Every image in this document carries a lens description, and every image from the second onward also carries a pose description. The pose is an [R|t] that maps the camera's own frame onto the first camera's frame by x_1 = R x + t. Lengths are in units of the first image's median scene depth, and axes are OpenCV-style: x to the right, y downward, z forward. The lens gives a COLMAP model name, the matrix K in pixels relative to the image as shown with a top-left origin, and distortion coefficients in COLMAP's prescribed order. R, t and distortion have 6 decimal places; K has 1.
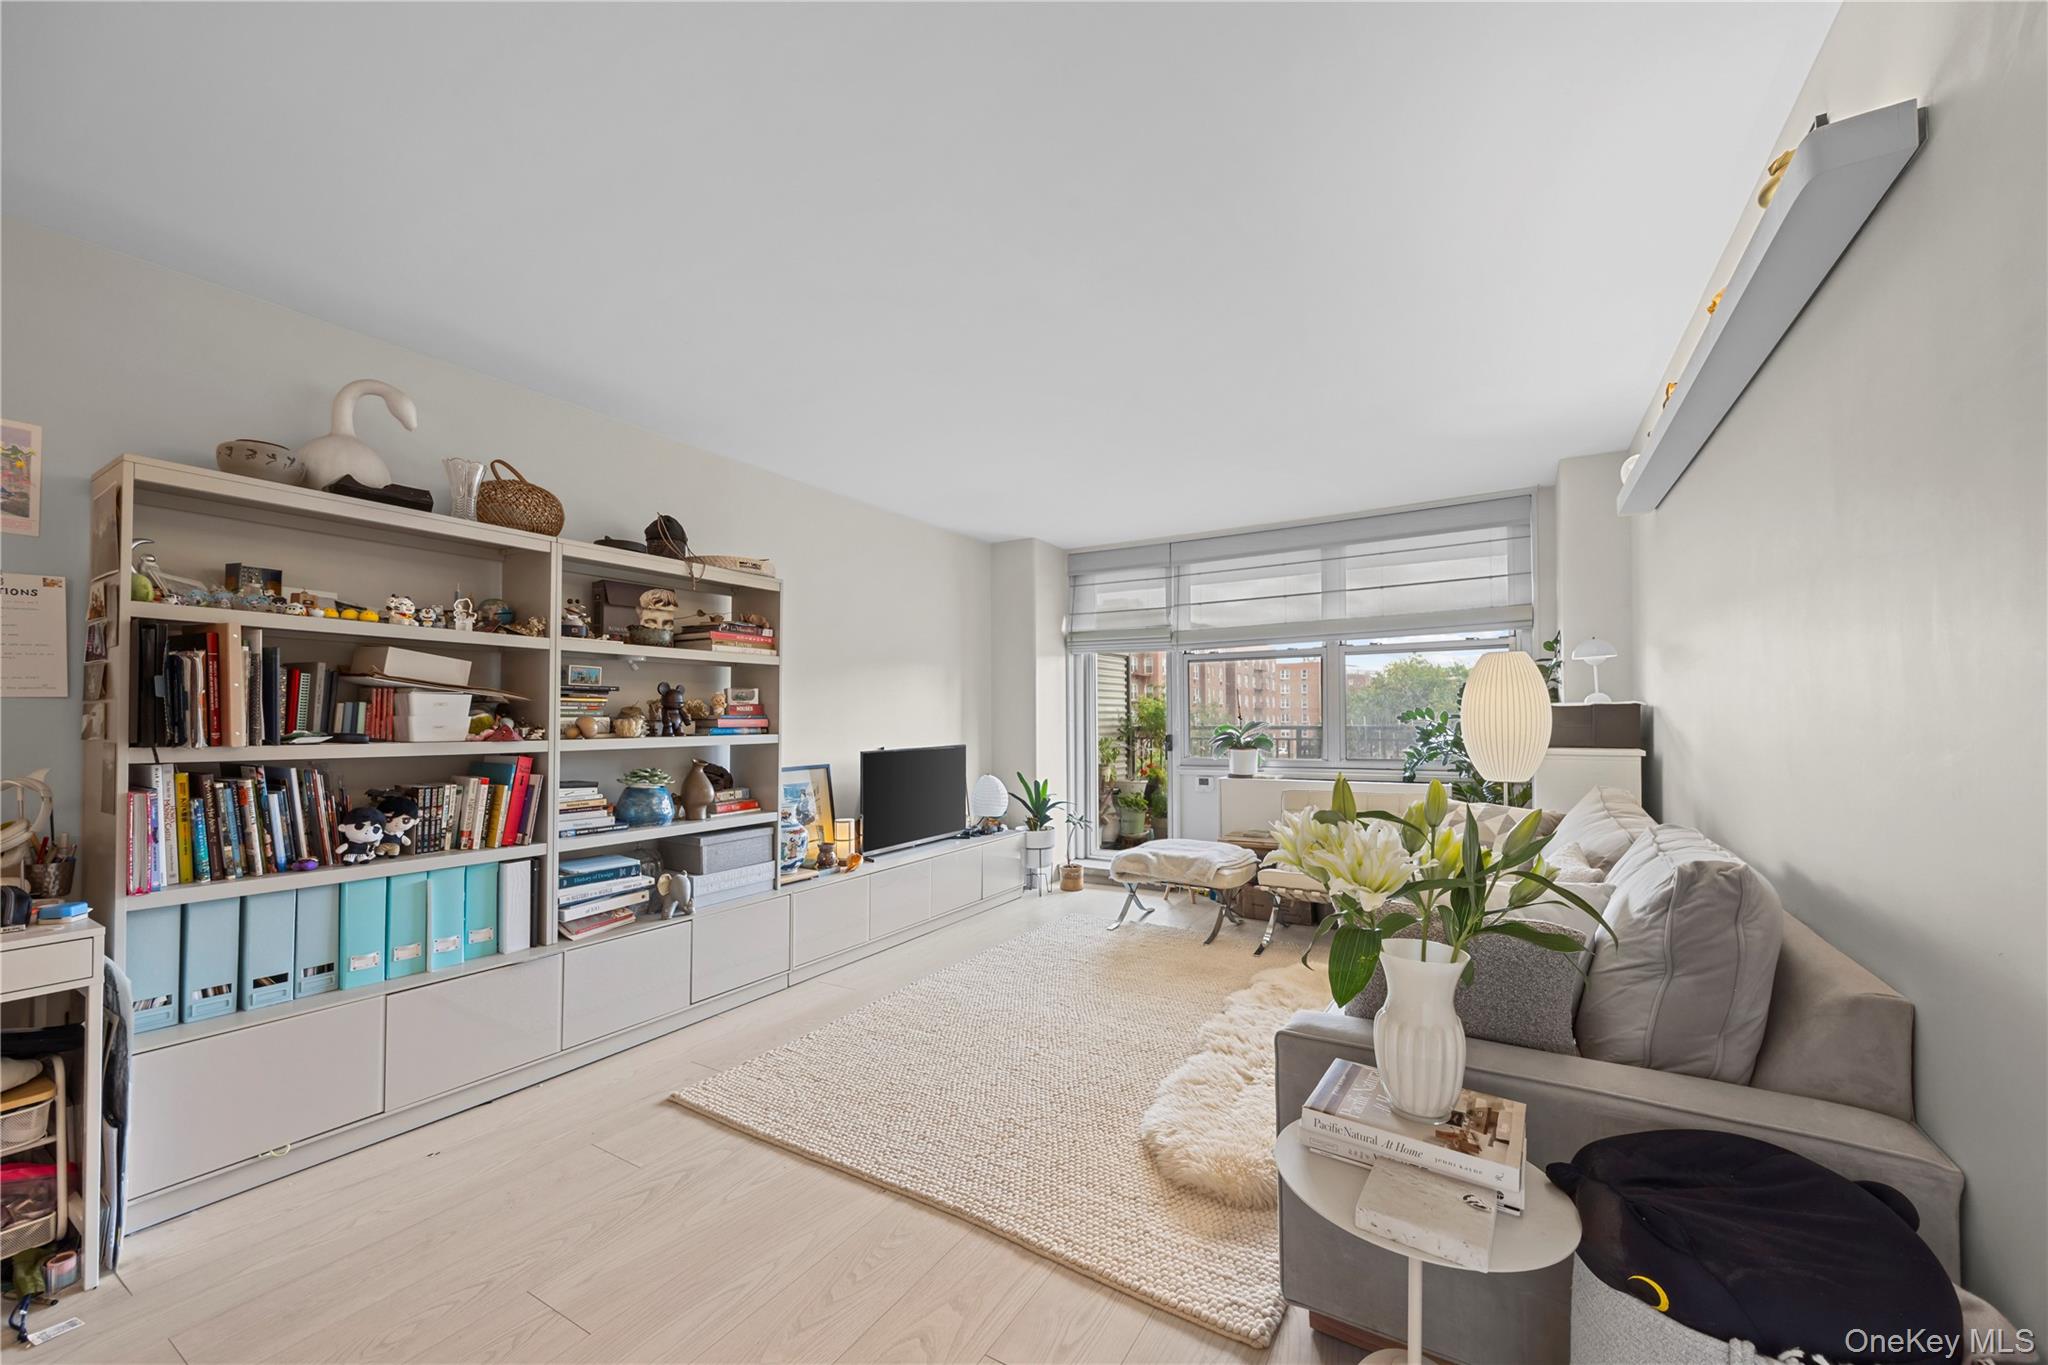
lens RADIAL K [[793.6, 0, 1011.6], [0, 793.6, 692.2], [0, 0, 1]] dist [0.000150, 0.000172]
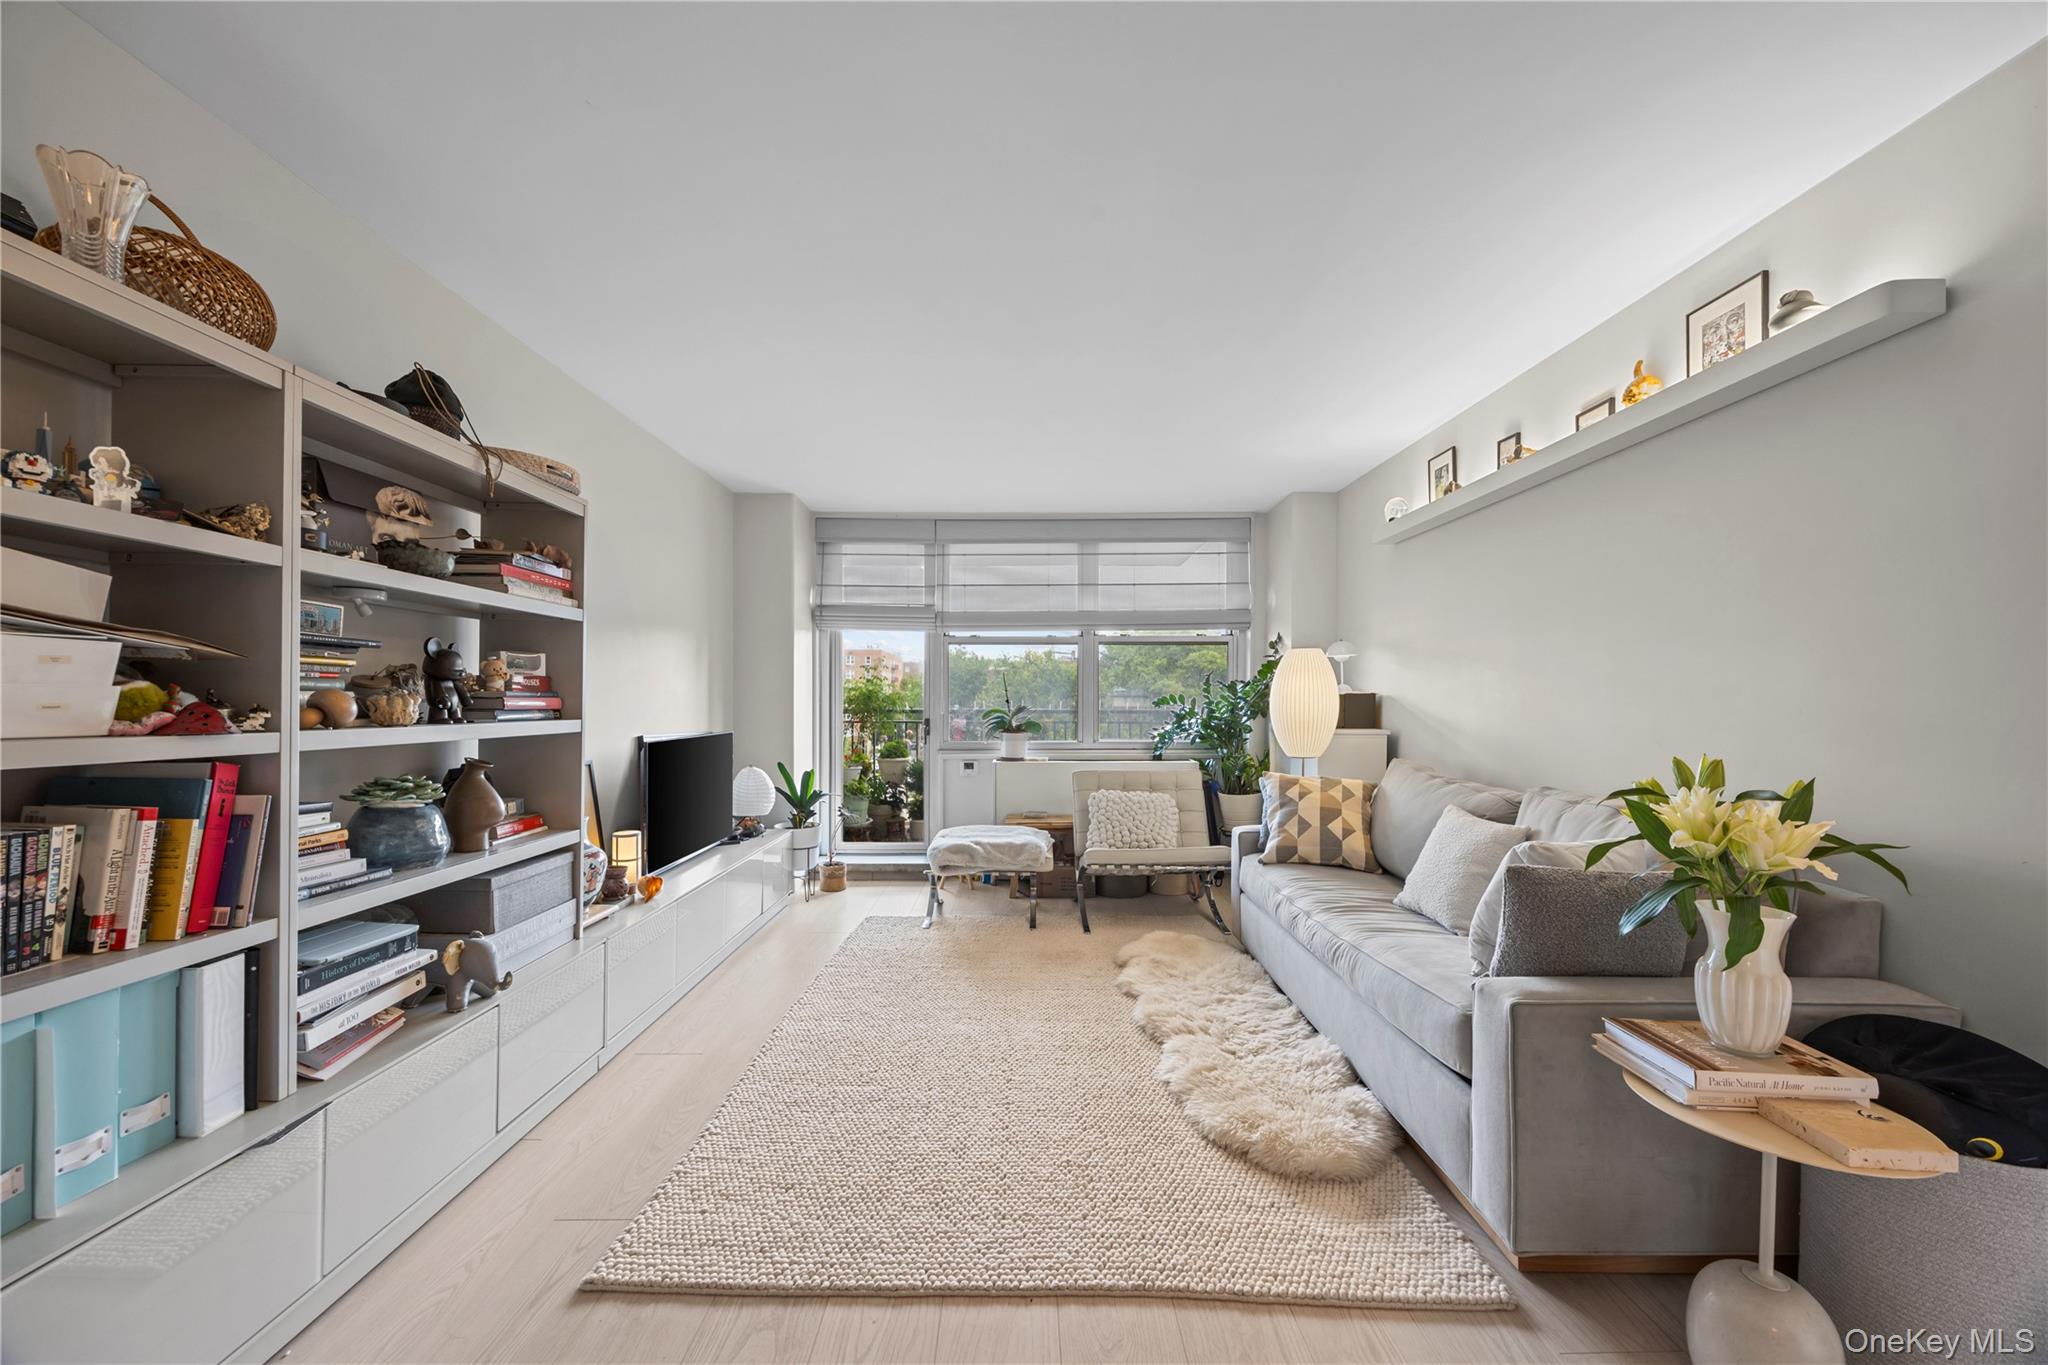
lens RADIAL K [[785.0, 0, 1021.0], [0, 785.0, 697.2], [0, 0, 1]] dist [-0.000177, 0.000117]
pose [[0.852107, 0.011744, 0.523236, -0.390385], [-0.025704, 0.999481, 0.019426, 0.011459], [-0.522736, -0.030003, 0.851967, 0.242274]]
